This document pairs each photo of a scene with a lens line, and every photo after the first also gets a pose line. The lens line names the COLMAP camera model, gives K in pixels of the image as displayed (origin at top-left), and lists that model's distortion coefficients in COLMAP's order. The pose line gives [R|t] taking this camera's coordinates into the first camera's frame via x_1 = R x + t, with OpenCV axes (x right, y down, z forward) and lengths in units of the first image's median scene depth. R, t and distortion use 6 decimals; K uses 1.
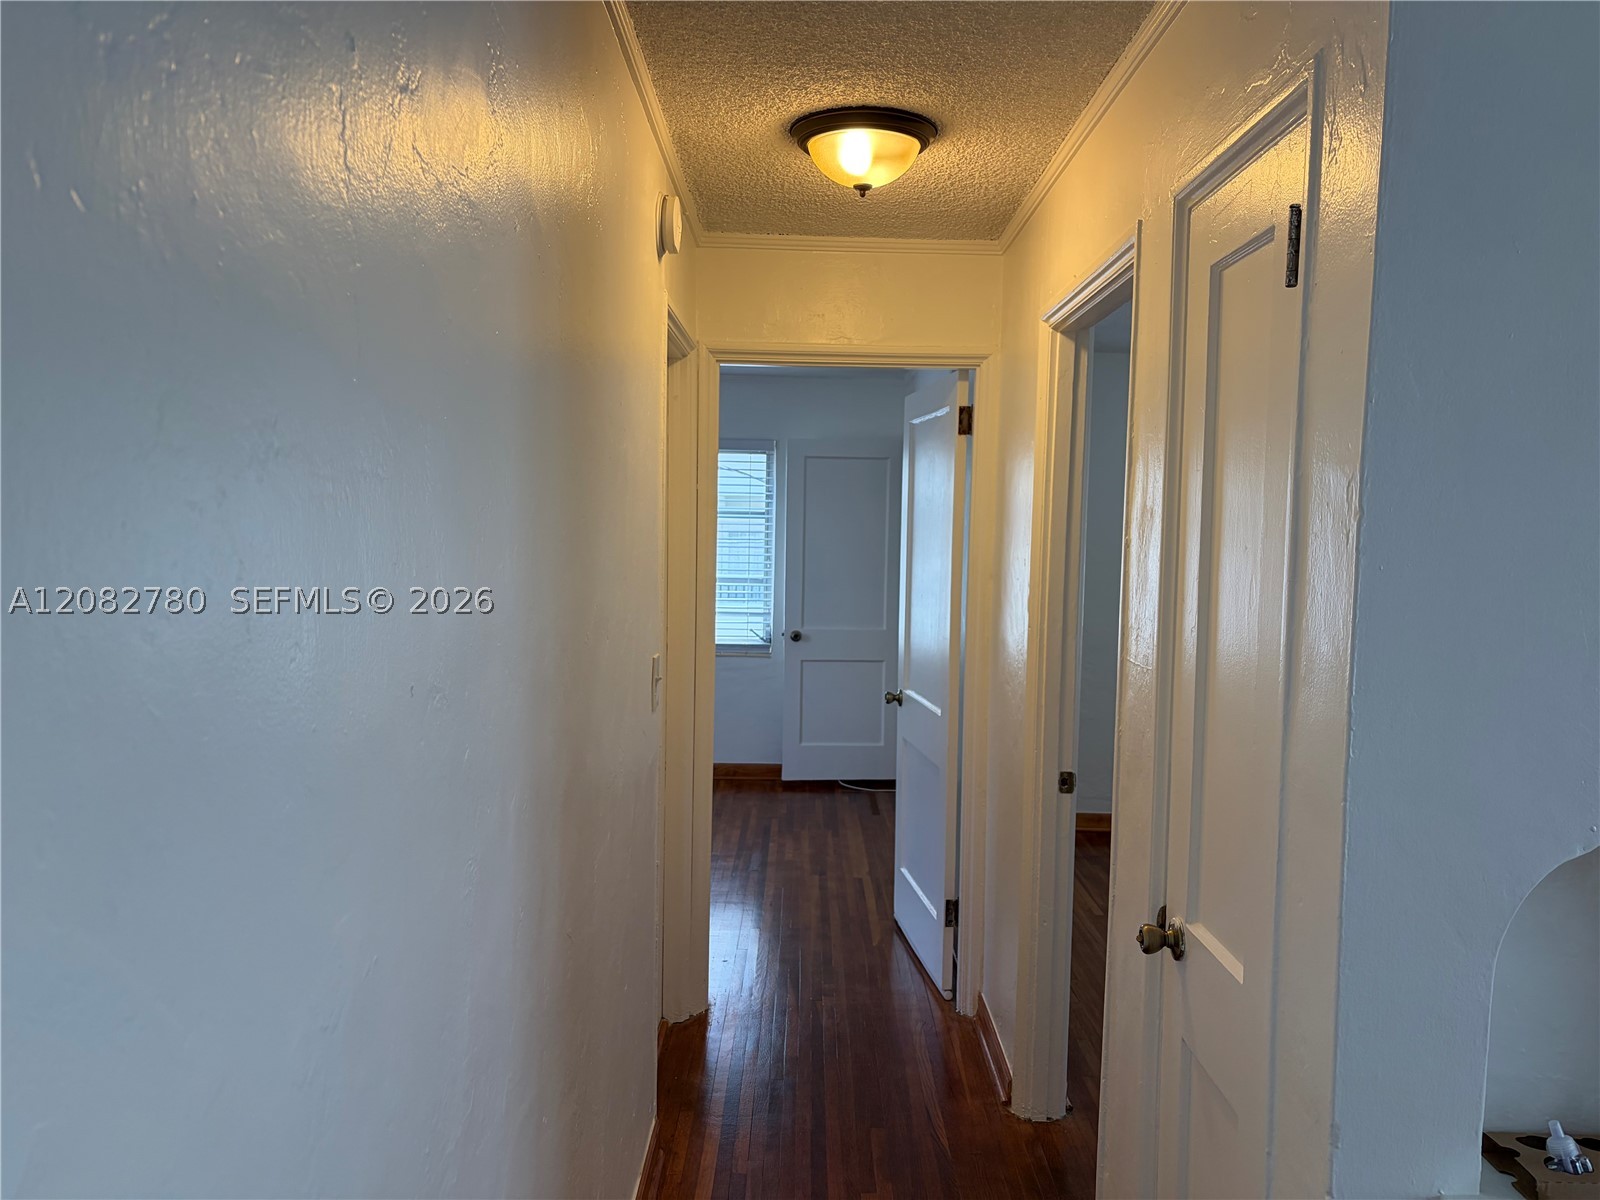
lens RADIAL K [[1203.0, 0, 807.2], [0, 1203.0, 595.4], [0, 0, 1]] dist [0.062380, -0.079469]
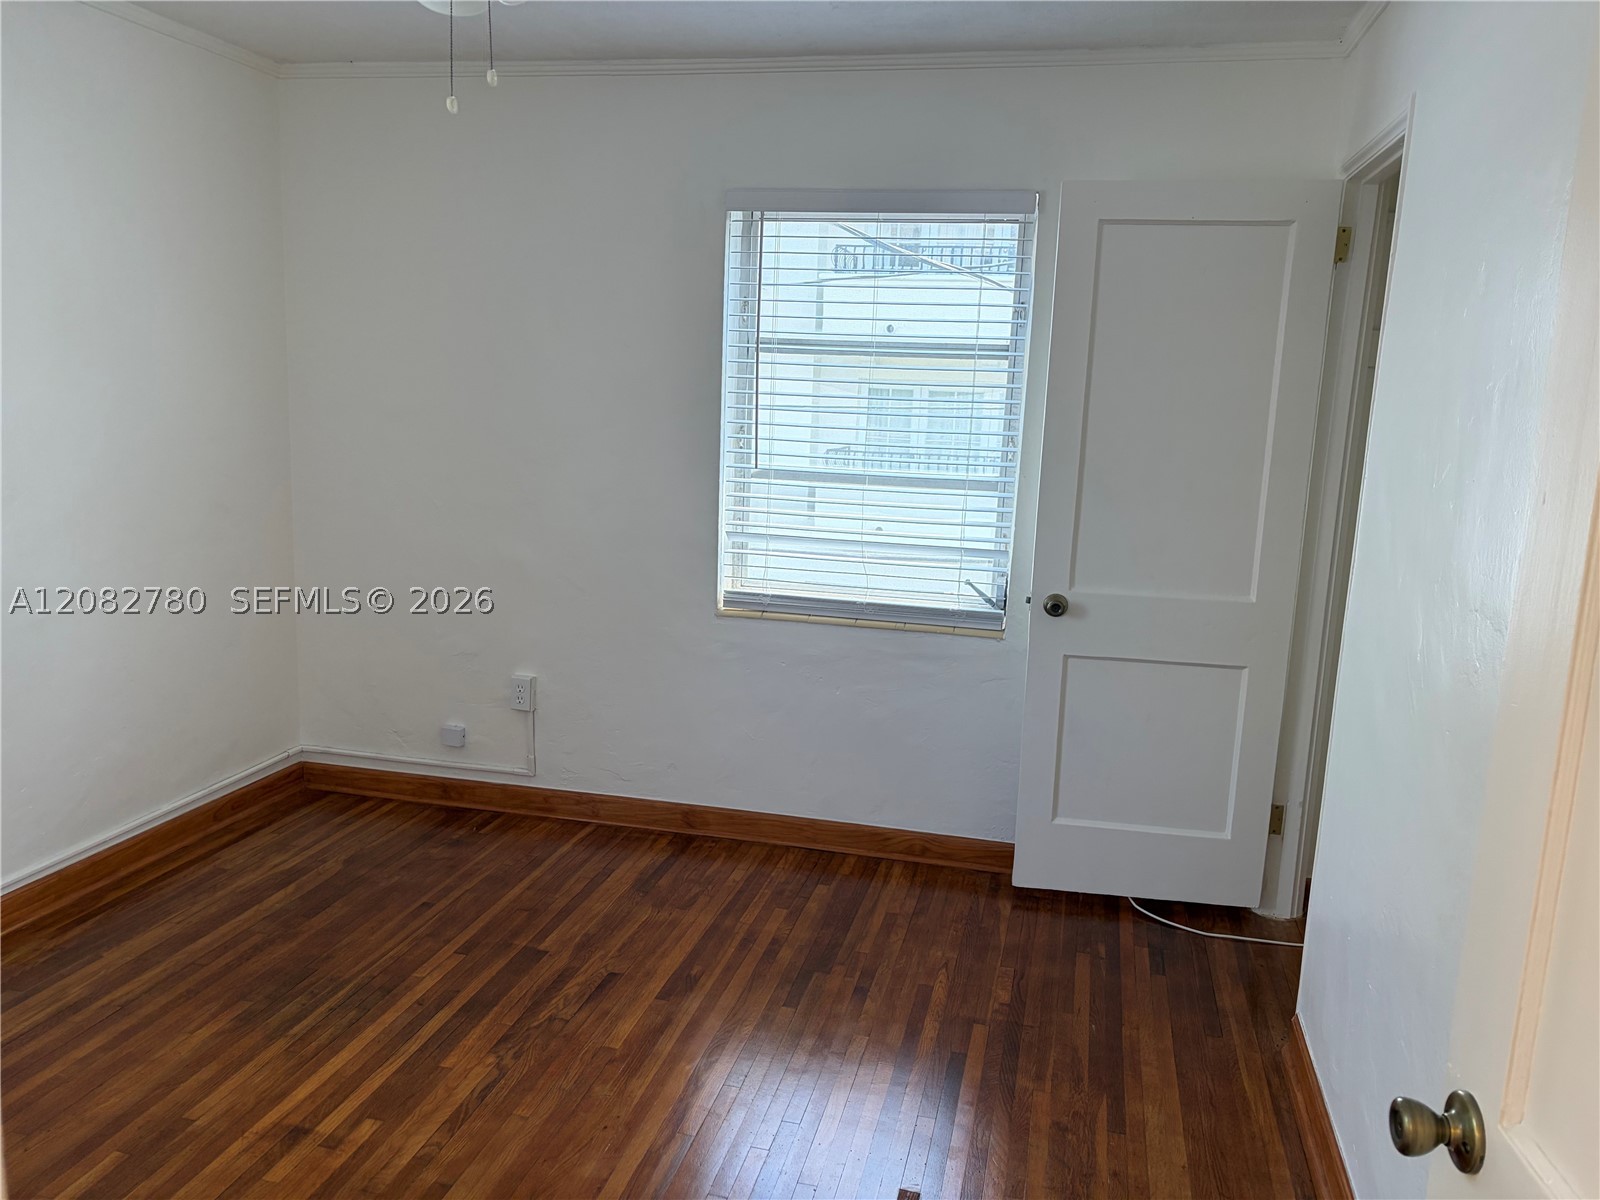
lens RADIAL K [[1203.0, 0, 807.2], [0, 1203.0, 595.4], [0, 0, 1]] dist [0.062380, -0.079469]
pose [[0.971812, 0.061479, -0.227601, 0.003470], [-0.036921, 0.993176, 0.110629, -0.019474], [0.232849, -0.099107, 0.967450, 0.497880]]
